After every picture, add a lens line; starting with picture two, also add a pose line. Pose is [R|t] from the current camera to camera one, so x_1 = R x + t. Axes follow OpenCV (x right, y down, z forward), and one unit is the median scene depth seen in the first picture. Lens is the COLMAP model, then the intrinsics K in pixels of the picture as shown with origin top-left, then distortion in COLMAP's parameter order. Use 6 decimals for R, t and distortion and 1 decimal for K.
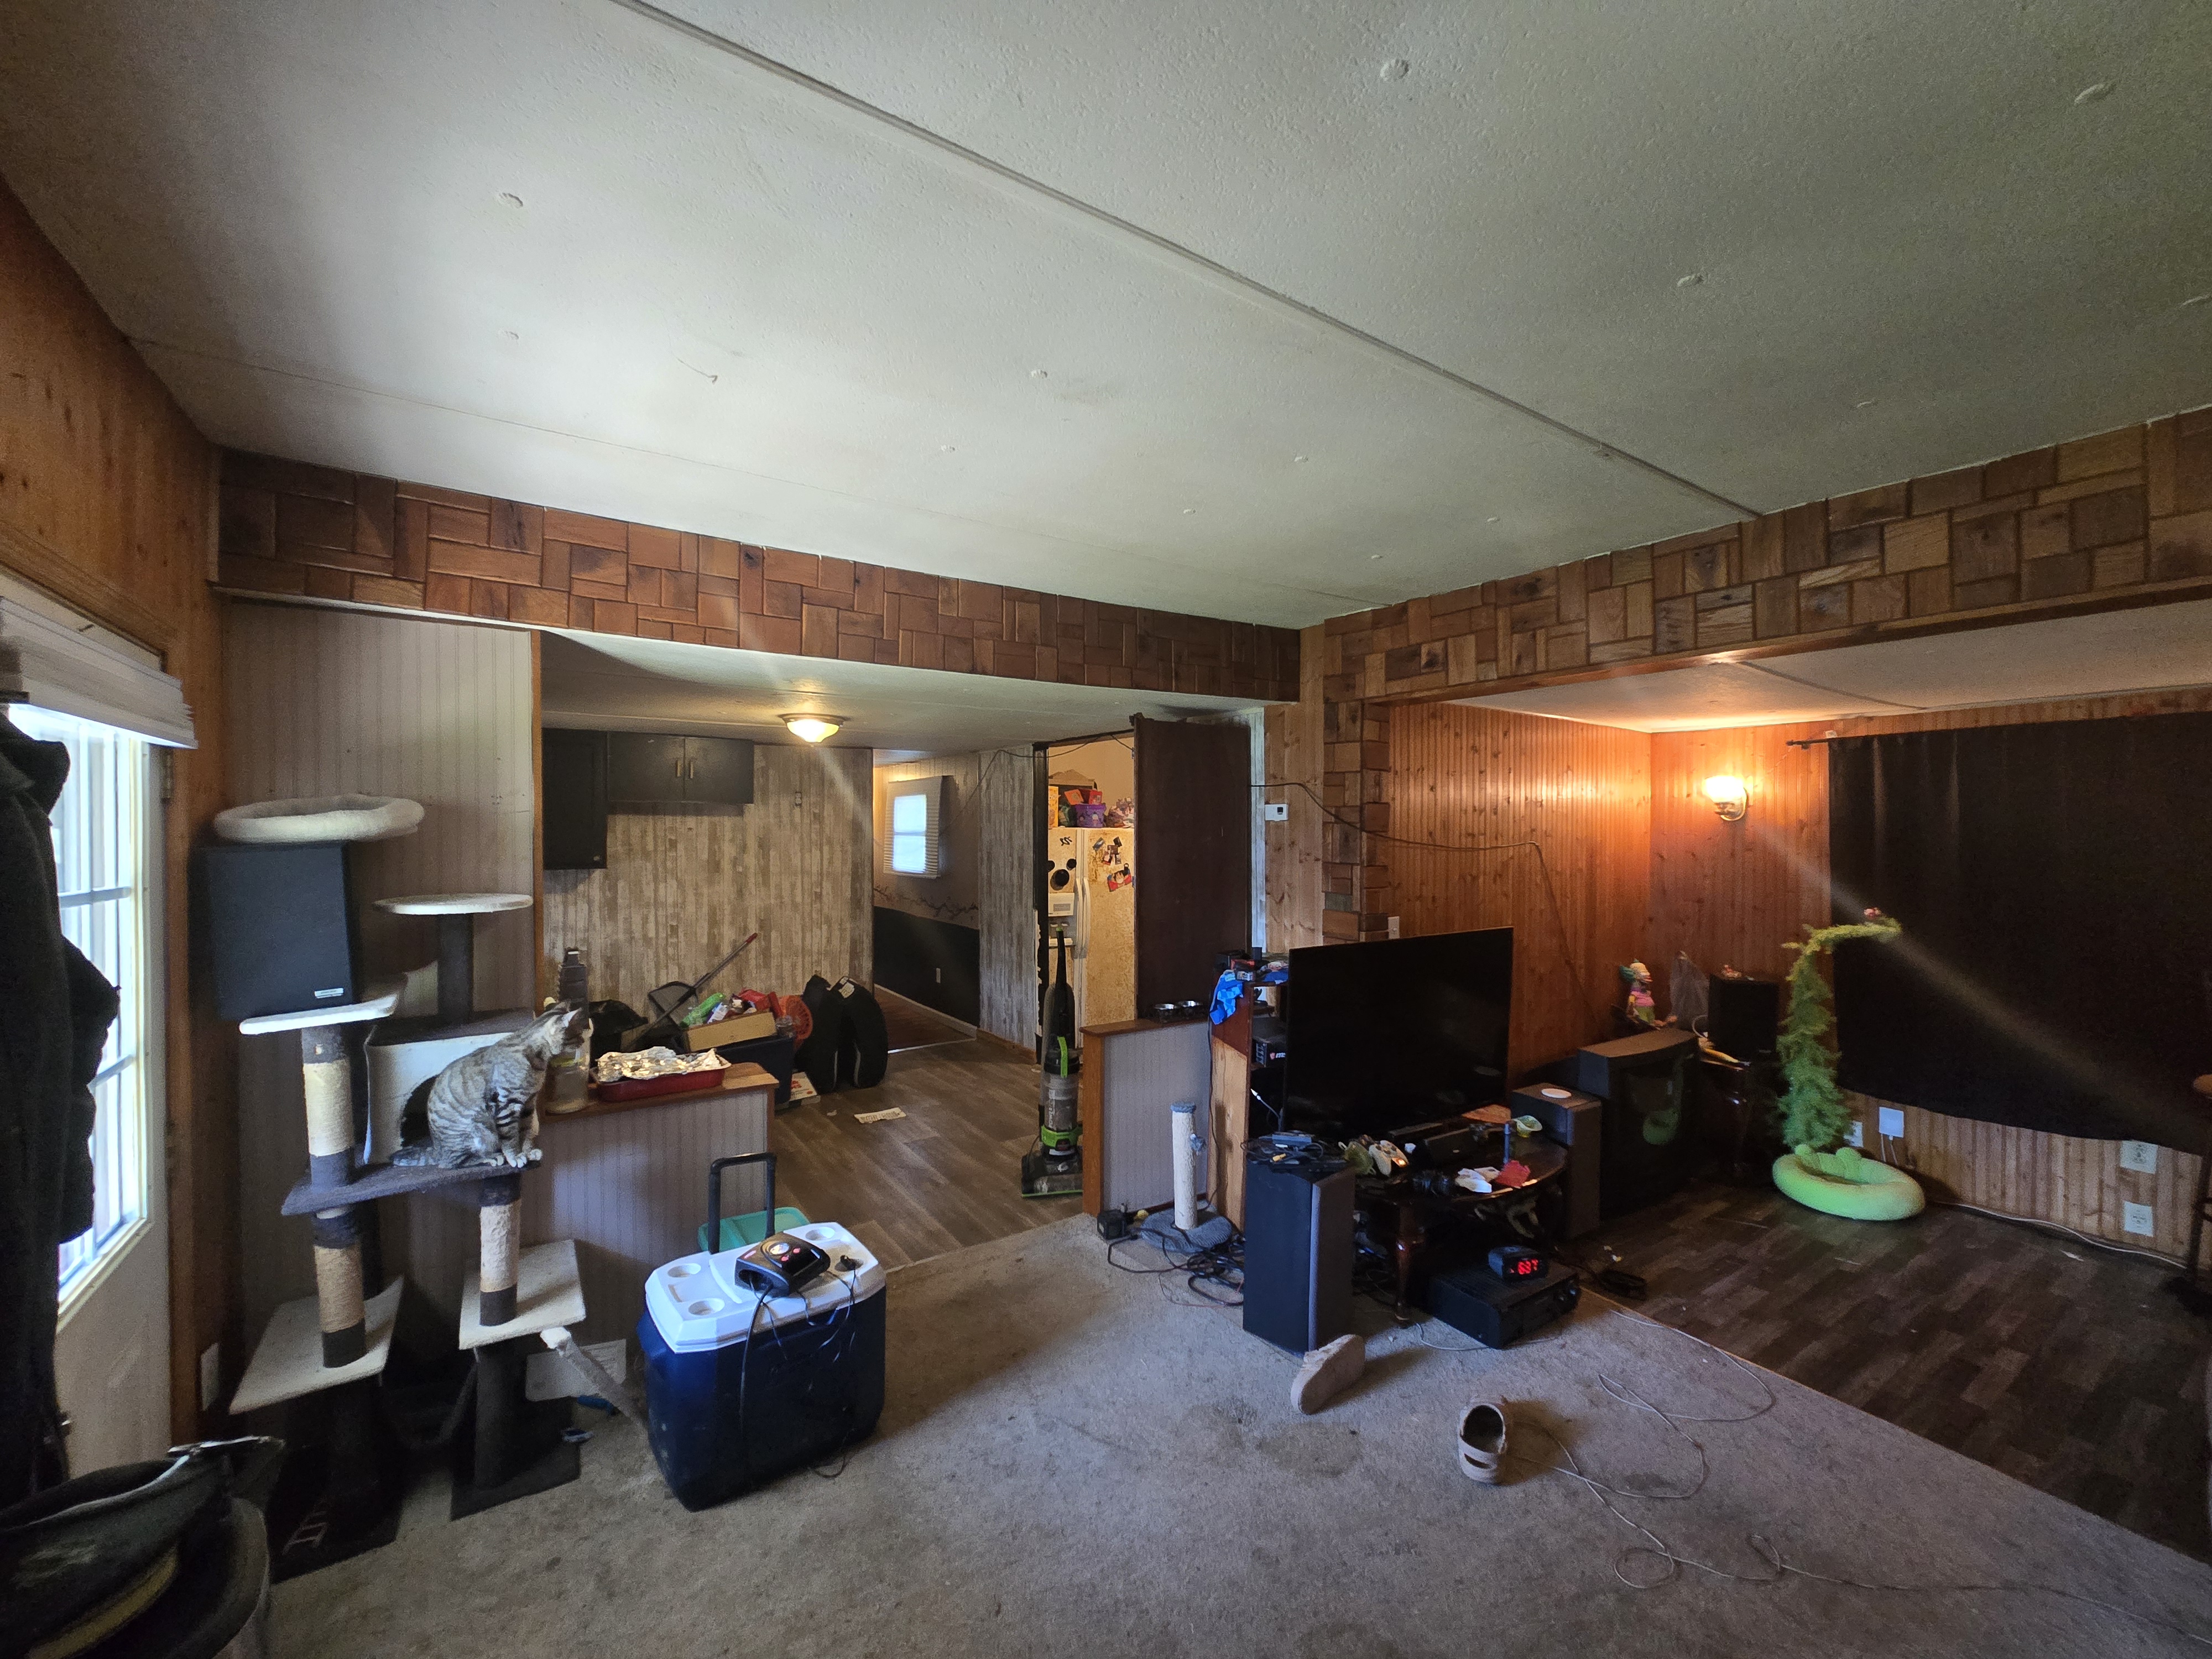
lens RADIAL K [[899.7, 0, 1120.8], [0, 899.7, 832.3], [0, 0, 1]] dist [0.001723, 0.000532]
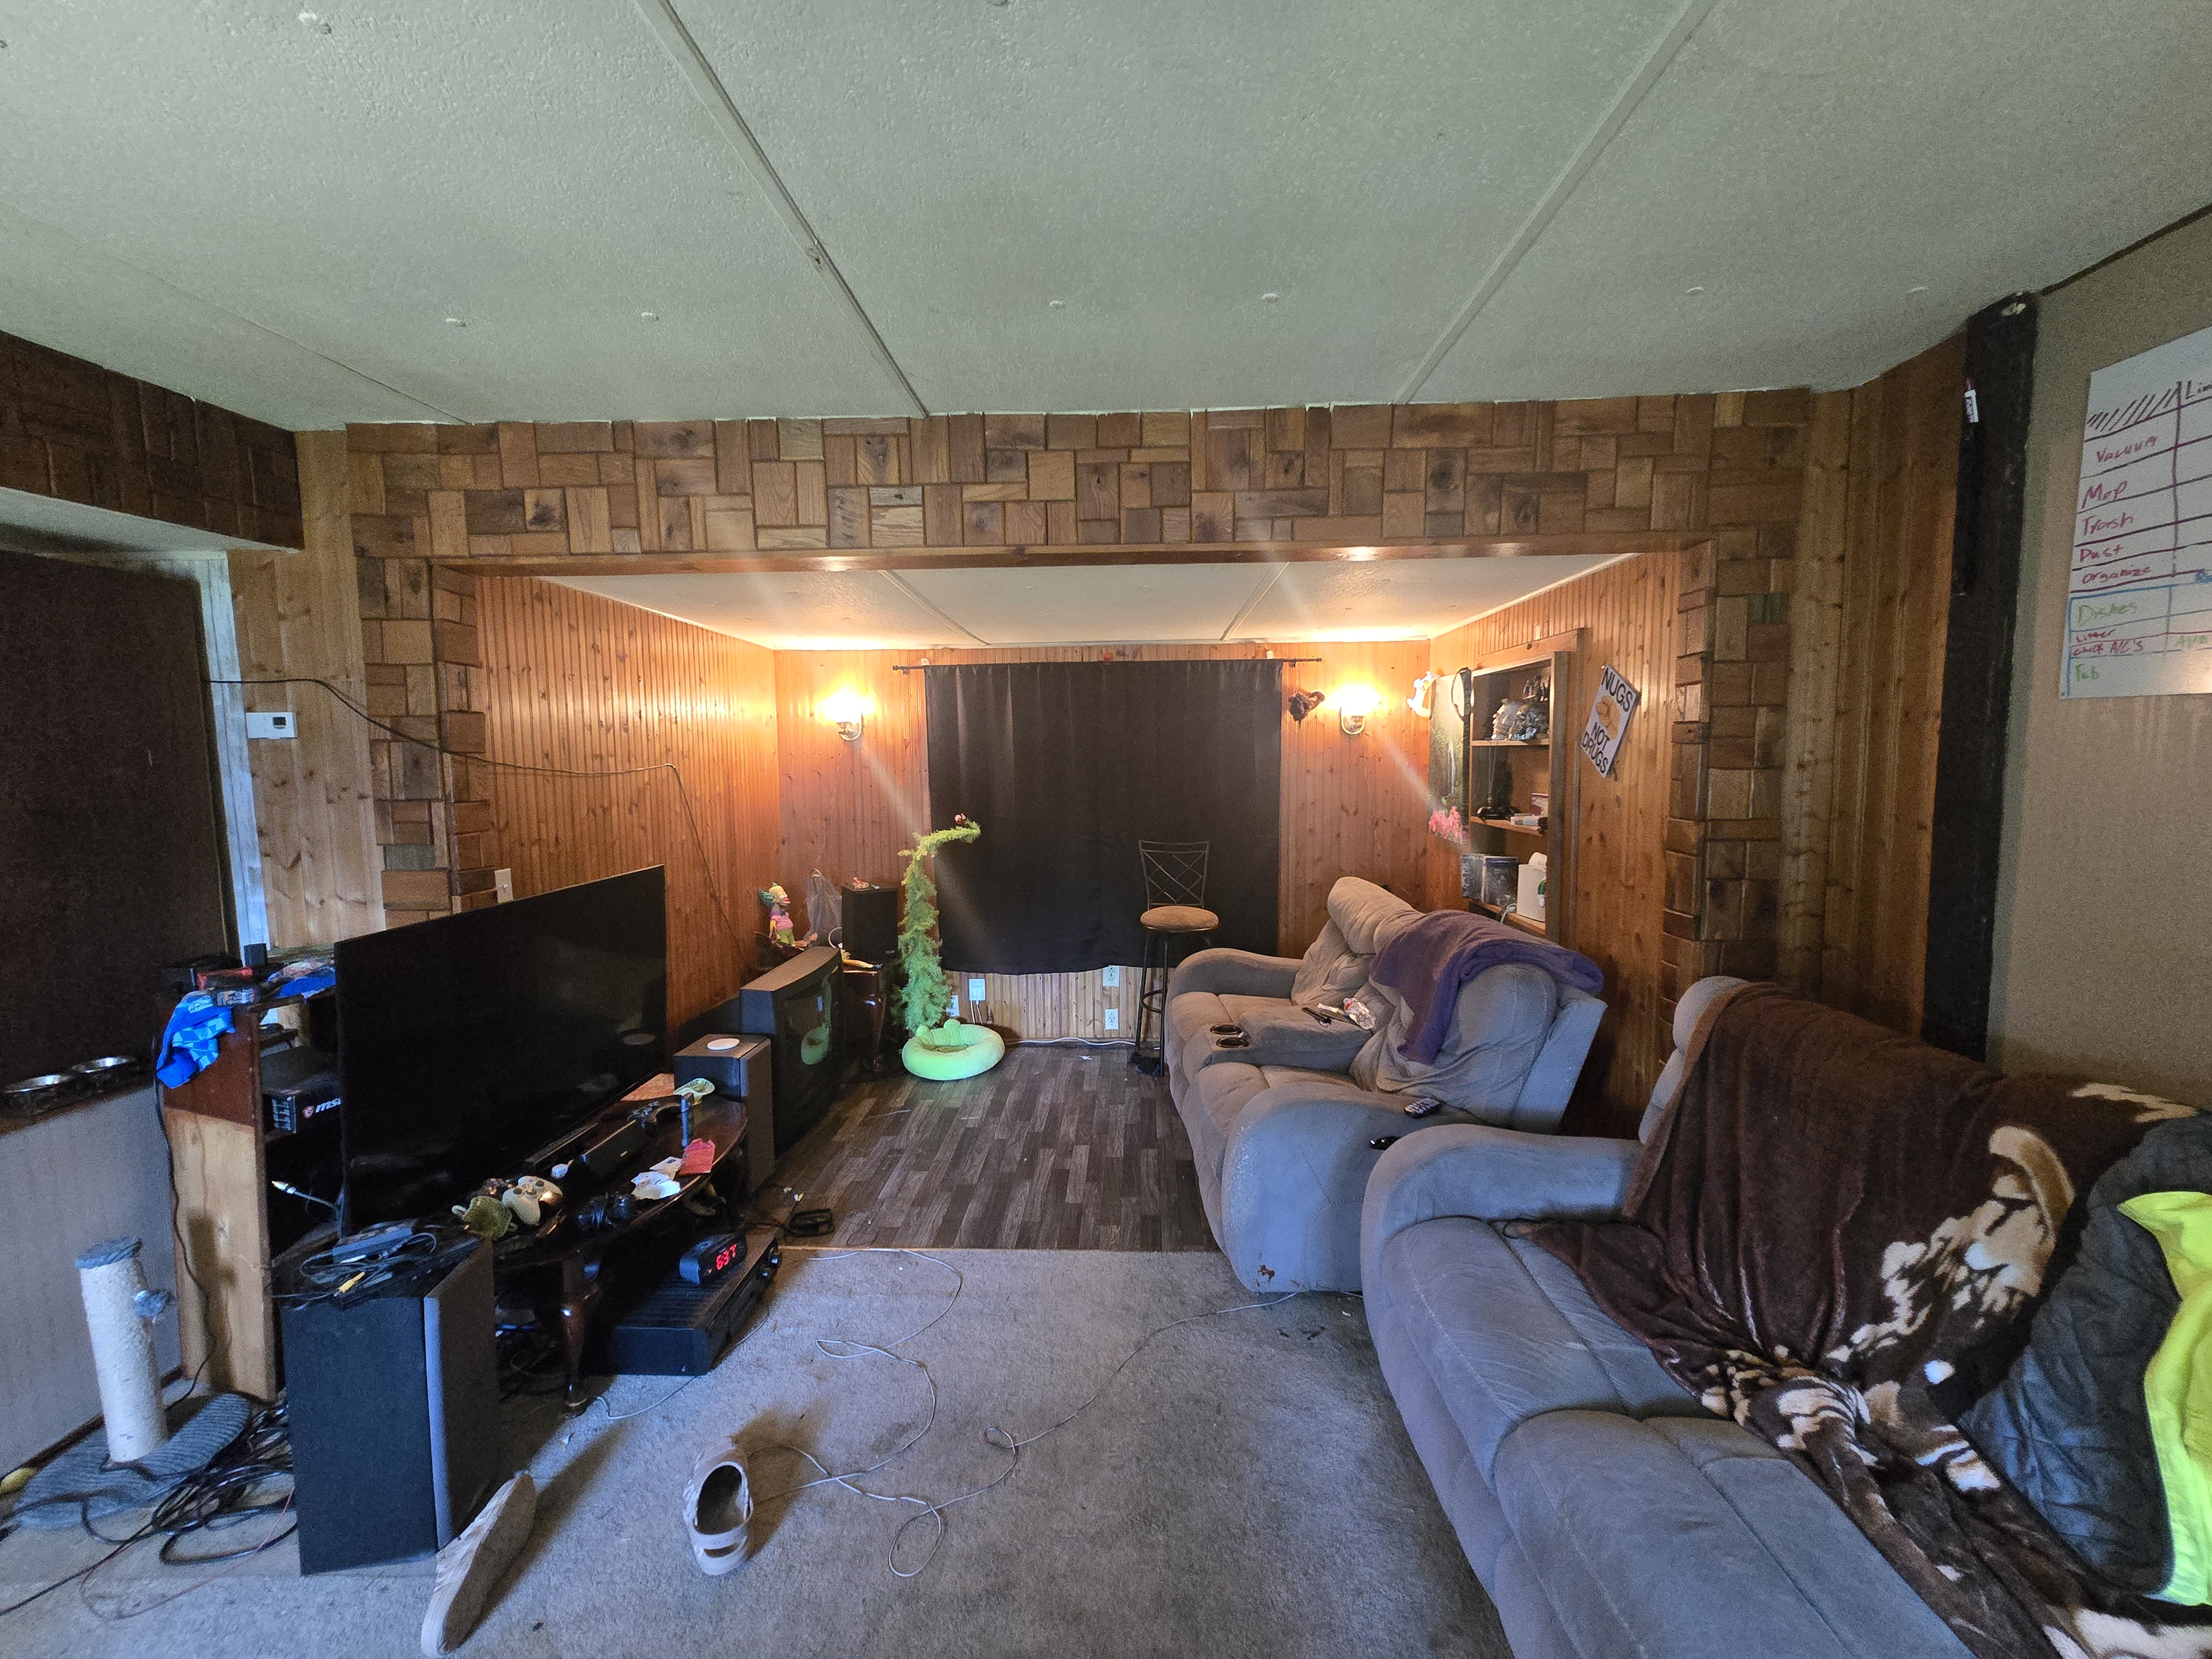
lens RADIAL K [[894.8, 0, 1106.9], [0, 894.8, 830.8], [0, 0, 1]] dist [-0.003146, 0.000028]
pose [[0.589867, -0.081505, 0.803377, 0.012491], [0.018218, 0.995983, 0.087669, 0.008264], [-0.807295, -0.037077, 0.588982, 0.186940]]
